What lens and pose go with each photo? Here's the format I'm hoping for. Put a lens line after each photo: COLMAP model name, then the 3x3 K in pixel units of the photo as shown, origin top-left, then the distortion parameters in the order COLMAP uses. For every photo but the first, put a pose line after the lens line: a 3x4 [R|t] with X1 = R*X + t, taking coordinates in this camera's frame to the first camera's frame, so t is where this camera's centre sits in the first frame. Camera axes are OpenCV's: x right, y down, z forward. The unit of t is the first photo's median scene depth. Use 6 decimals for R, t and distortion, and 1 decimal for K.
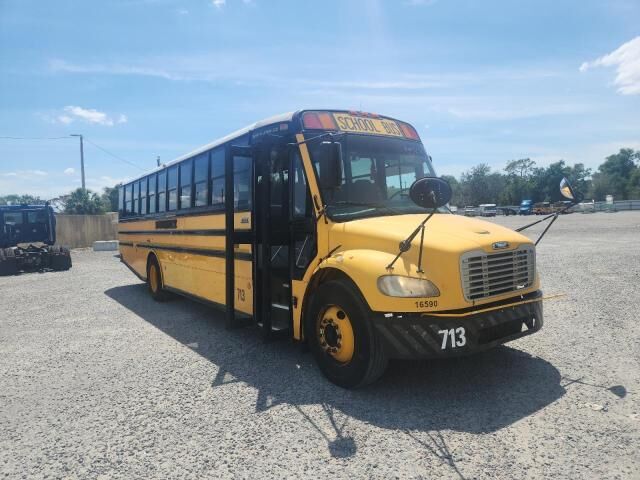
lens RADIAL K [[439.9, 0, 318.2], [0, 439.9, 248.4], [0, 0, 1]] dist [0.041490, -0.012558]
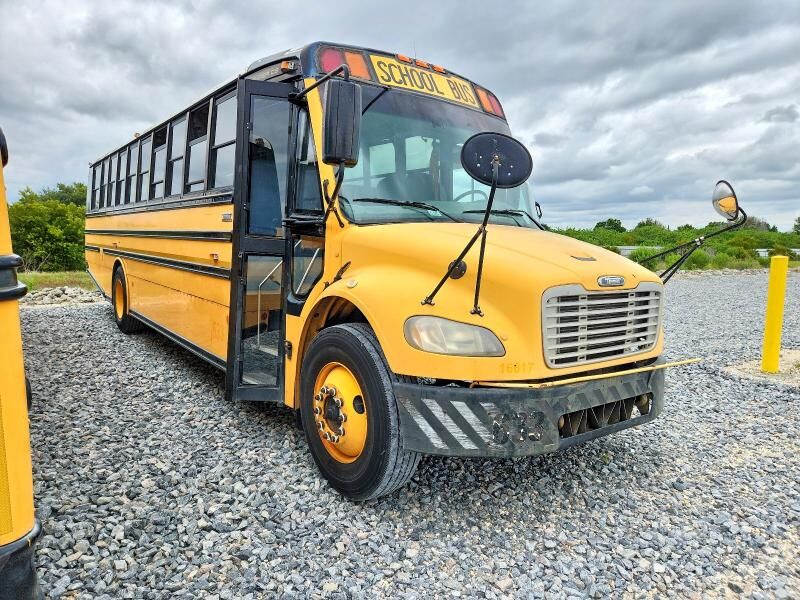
lens RADIAL K [[549.9, 0, 427.4], [0, 549.9, 295.4], [0, 0, 1]] dist [0.041490, -0.012558]
pose [[0.995103, 0.068028, 0.071709, 0.090838], [-0.069980, 0.997233, 0.025075, 0.011789], [-0.069805, -0.029970, 0.997110, 0.217988]]
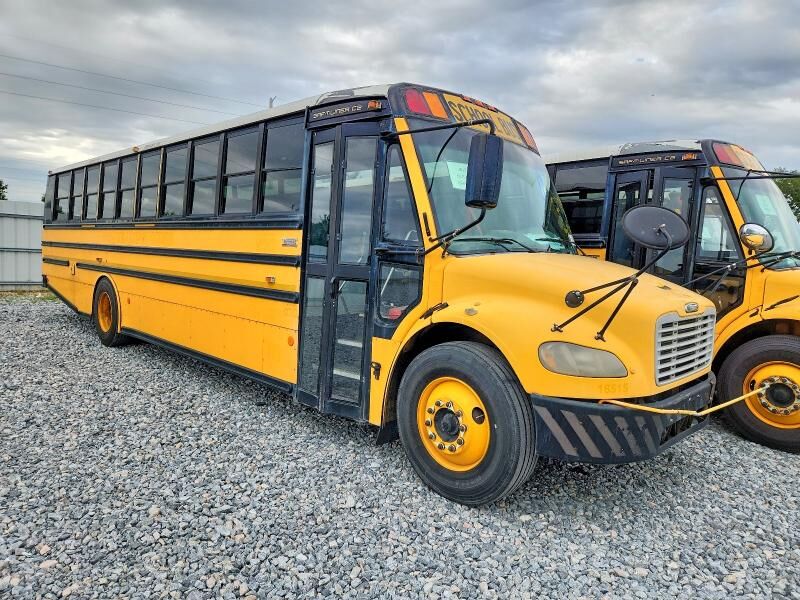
lens RADIAL K [[549.9, 0, 400.0], [0, 549.9, 307.9], [0, 0, 1]] dist [0.041490, -0.012558]
pose [[0.980745, 0.063085, 0.184823, -0.187237], [-0.069289, 0.997223, 0.027298, 0.002042], [-0.182588, -0.039578, 0.982393, 0.183454]]
